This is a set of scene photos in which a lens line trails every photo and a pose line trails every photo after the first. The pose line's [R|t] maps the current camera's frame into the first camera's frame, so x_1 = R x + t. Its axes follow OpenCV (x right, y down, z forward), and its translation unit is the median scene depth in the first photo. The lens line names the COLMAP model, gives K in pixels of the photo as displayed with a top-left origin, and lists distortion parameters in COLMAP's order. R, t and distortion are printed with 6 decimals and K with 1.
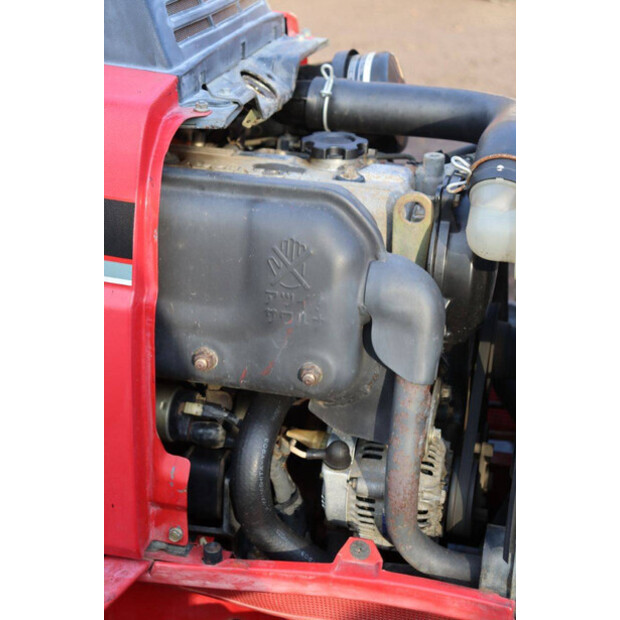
lens RADIAL K [[1111.9, 0, 310.0], [0, 1111.9, 310.0], [0, 0, 1]] dist [0.139046, 0.136244]
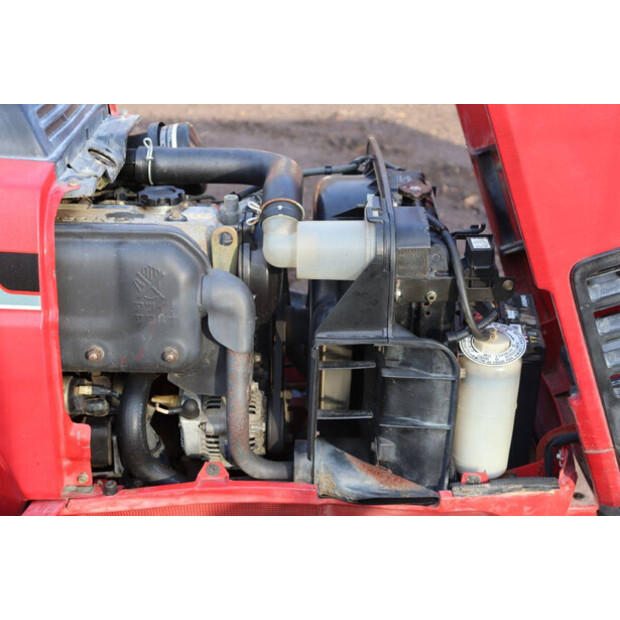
lens RADIAL K [[1746.5, 0, 310.0], [0, 1746.5, 310.0], [0, 0, 1]] dist [0.011836, 0.113507]
pose [[0.969591, -0.110372, 0.218430, -0.310336], [0.107928, 0.993890, 0.023123, -0.034883], [-0.219647, 0.001155, 0.975579, -1.273027]]
